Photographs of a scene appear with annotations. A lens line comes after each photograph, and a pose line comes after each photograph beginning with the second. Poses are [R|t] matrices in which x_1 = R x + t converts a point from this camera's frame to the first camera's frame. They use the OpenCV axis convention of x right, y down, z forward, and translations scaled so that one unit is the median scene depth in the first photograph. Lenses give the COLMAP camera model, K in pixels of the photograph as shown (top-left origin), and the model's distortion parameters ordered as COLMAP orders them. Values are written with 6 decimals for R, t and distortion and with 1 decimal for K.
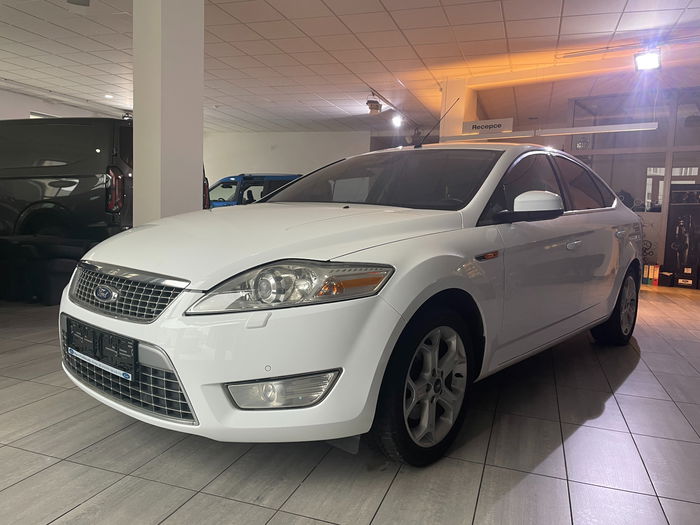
lens RADIAL K [[528.1, 0, 350.1], [0, 528.1, 252.1], [0, 0, 1]] dist [0.102029, -0.126174]
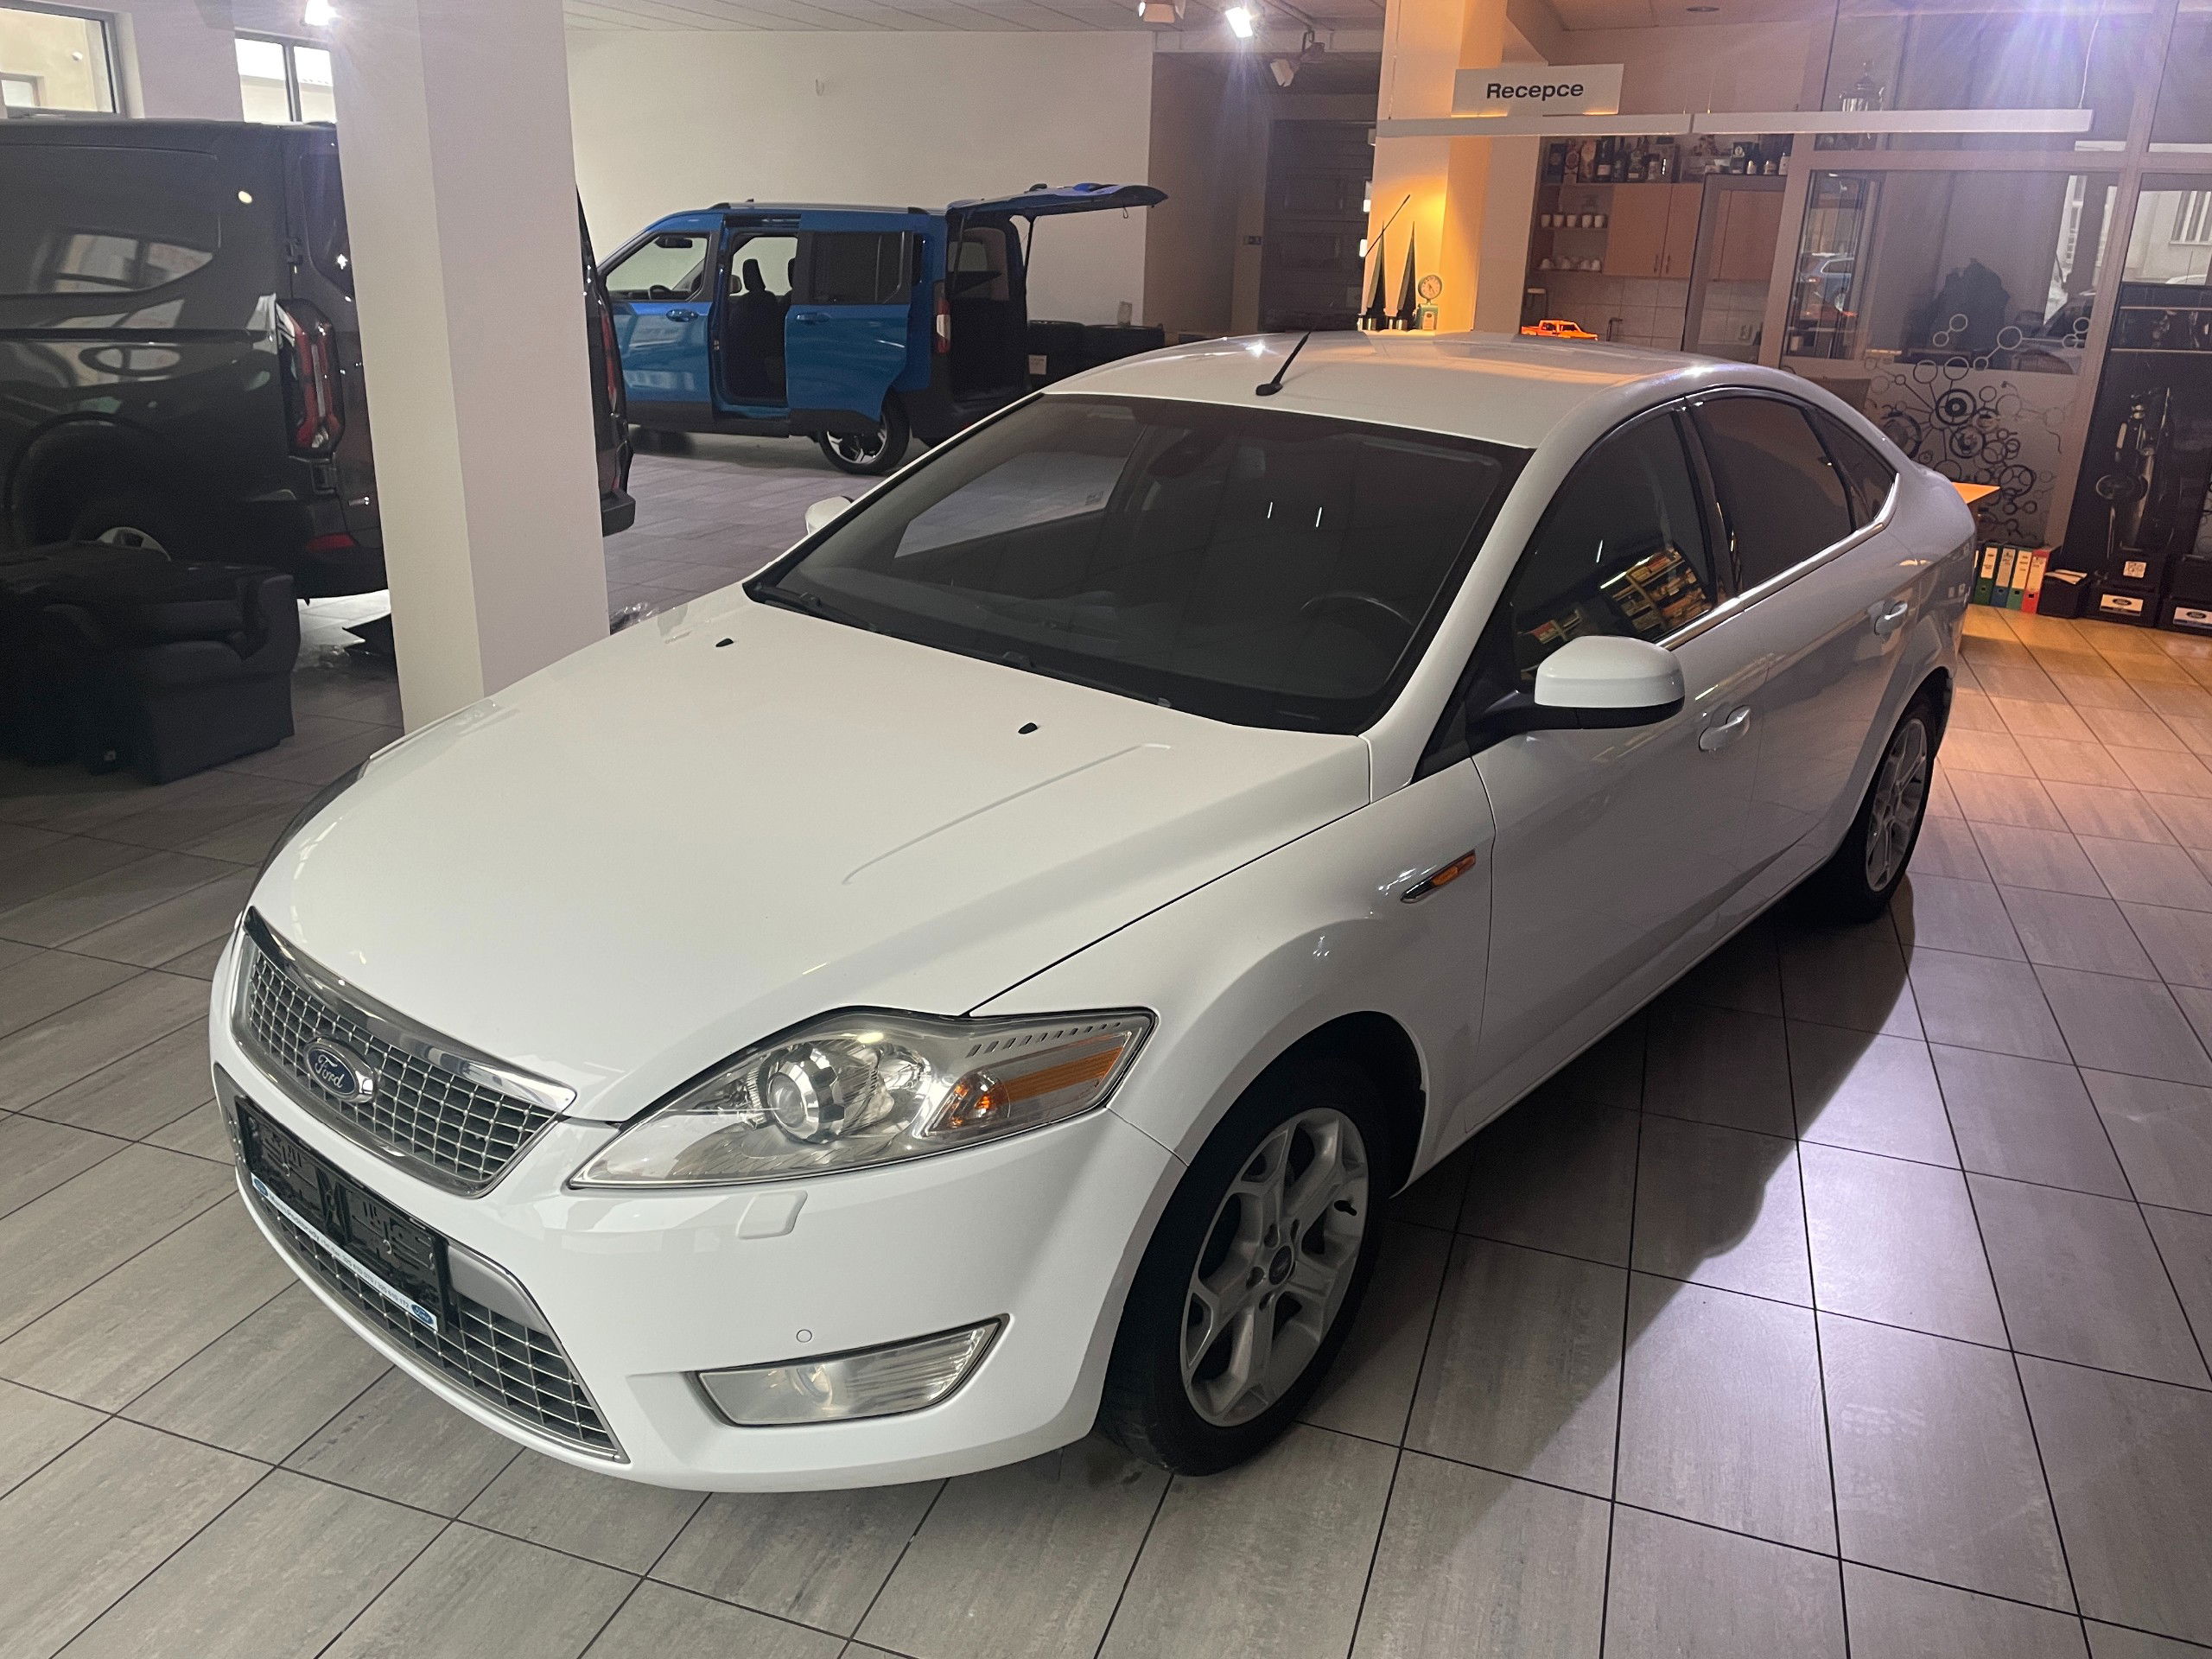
lens RADIAL K [[1668.9, 0, 1106.5], [0, 1668.9, 796.5], [0, 0, 1]] dist [0.102029, -0.126174]
pose [[0.999964, -0.007393, 0.004233, 0.042757], [0.006119, 0.969011, 0.246942, -0.347031], [-0.005928, -0.246907, 0.969021, -0.036878]]
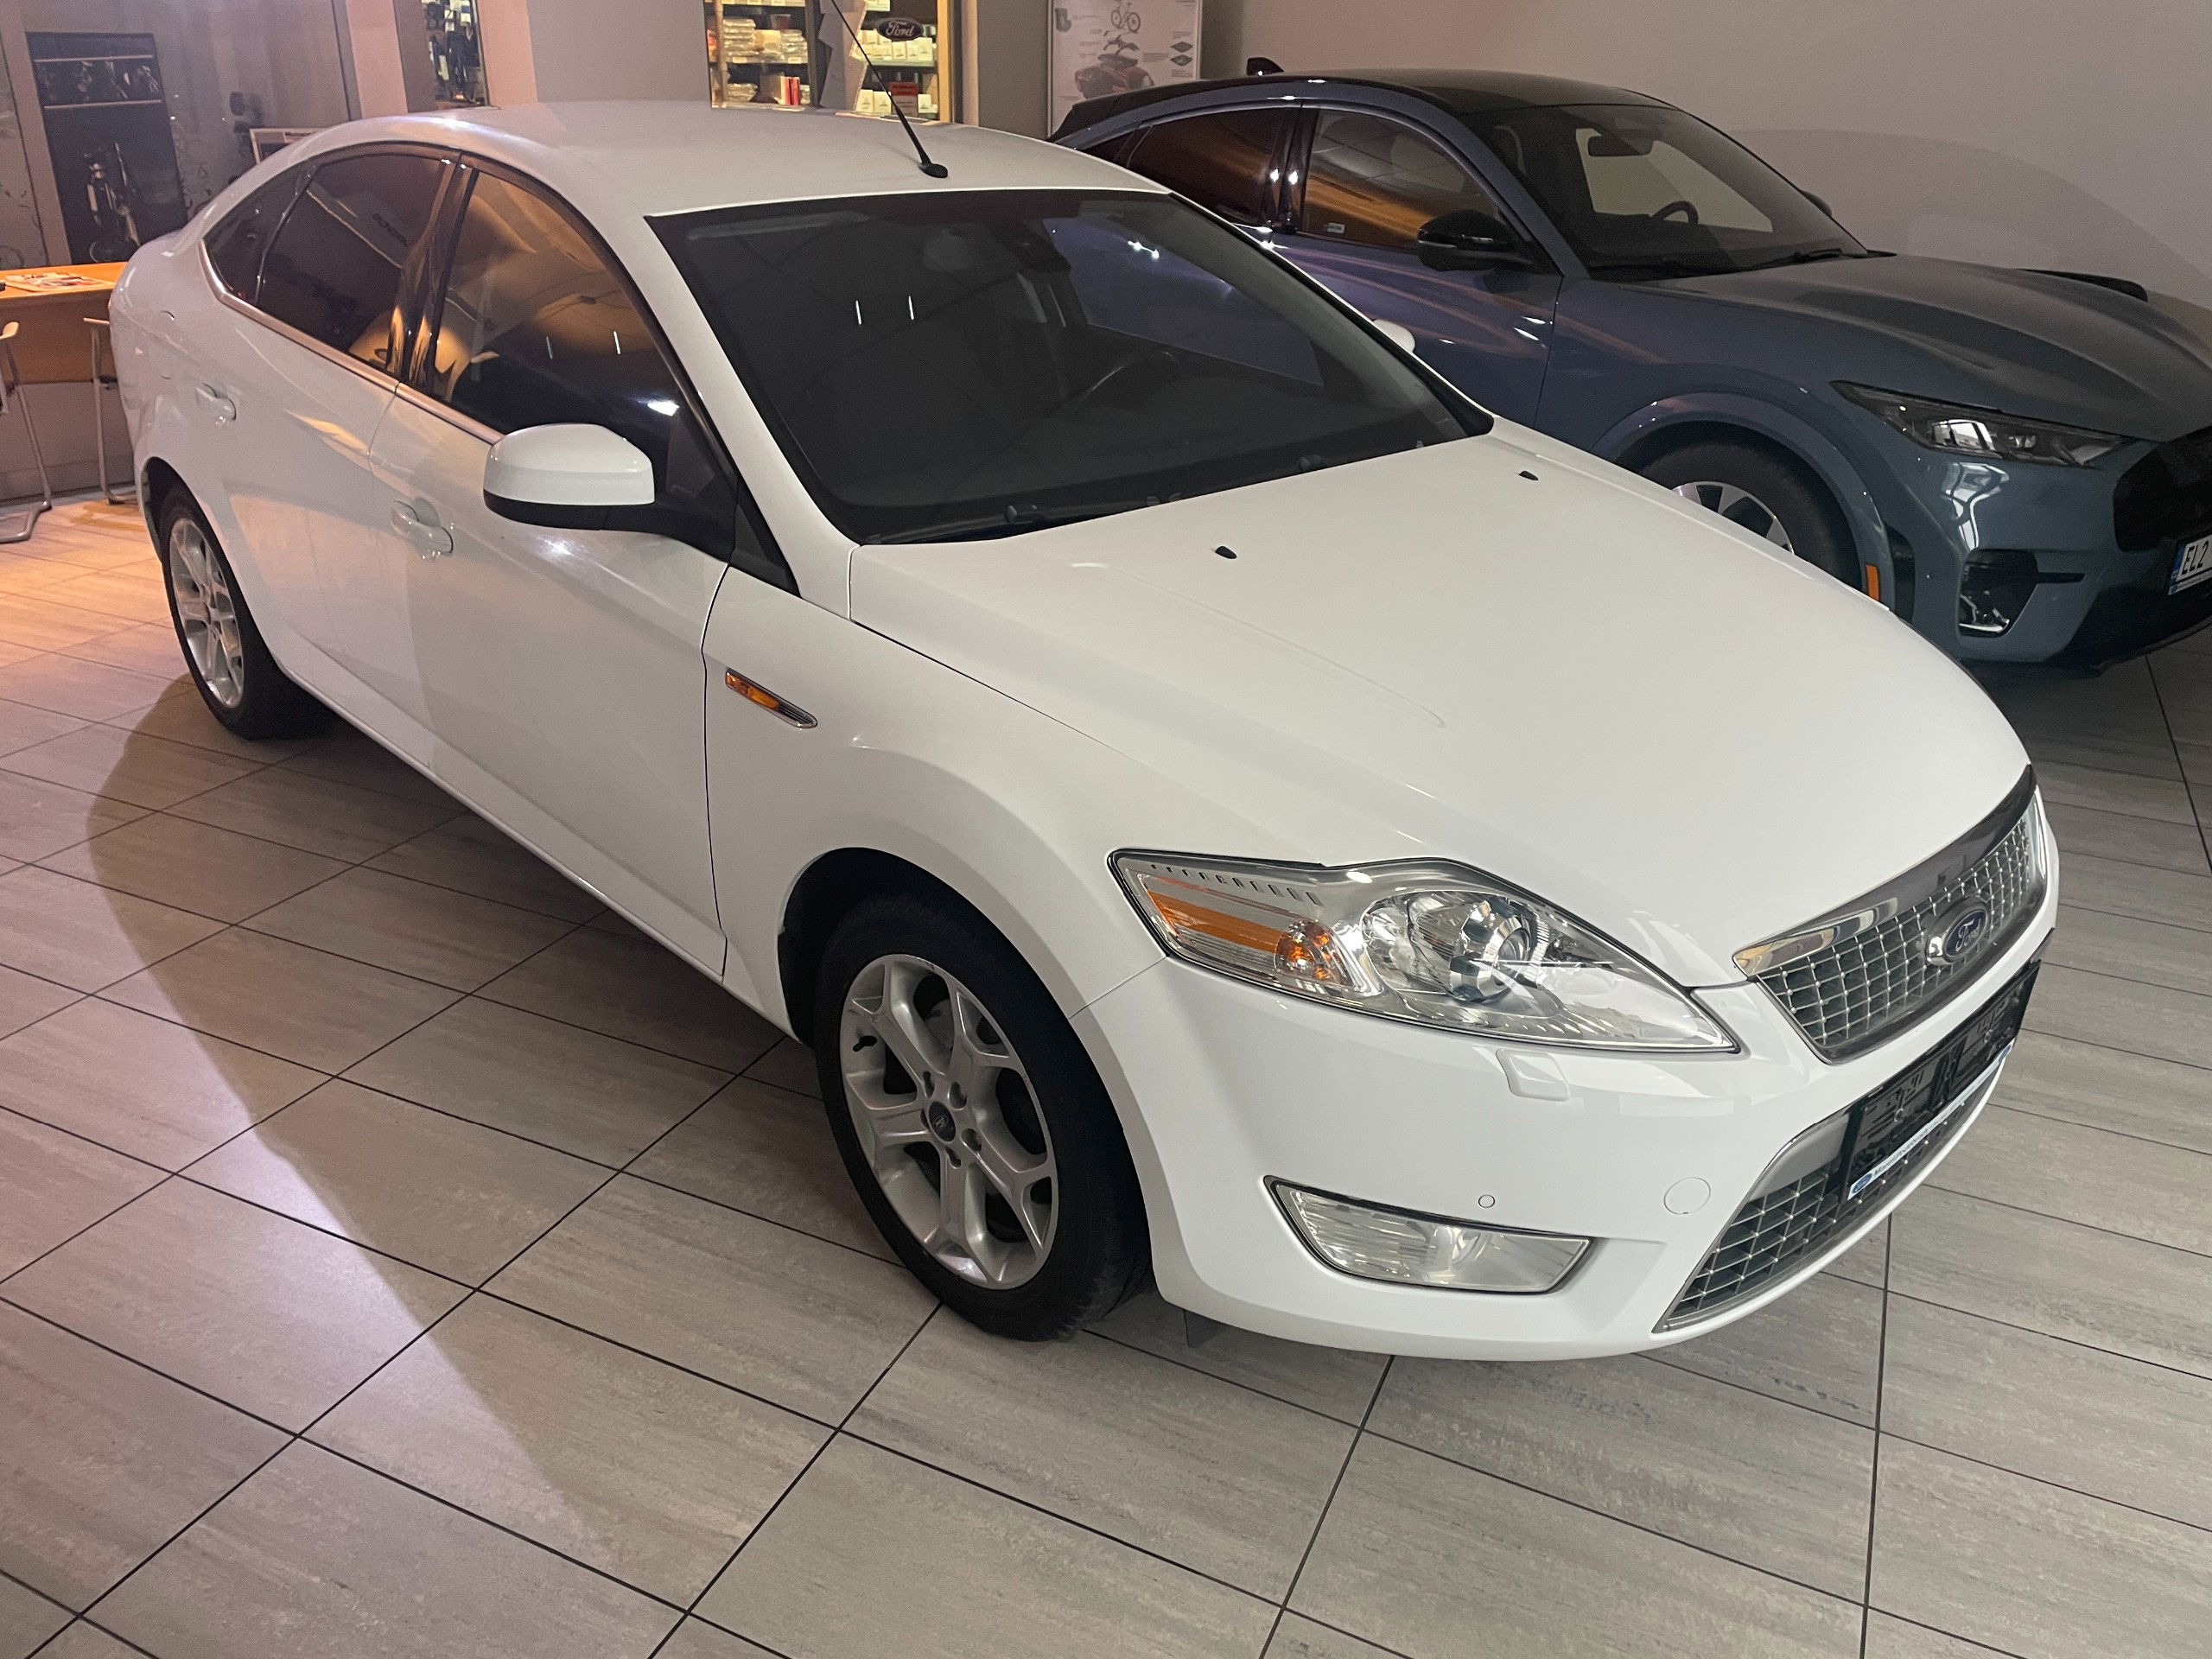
lens RADIAL K [[1668.9, 0, 1106.5], [0, 1668.9, 796.5], [0, 0, 1]] dist [0.102029, -0.126174]
pose [[0.104775, -0.439602, 0.892061, -1.337534], [0.067494, 0.898073, 0.434637, -0.468806], [-0.992203, 0.014670, 0.123766, 1.312721]]
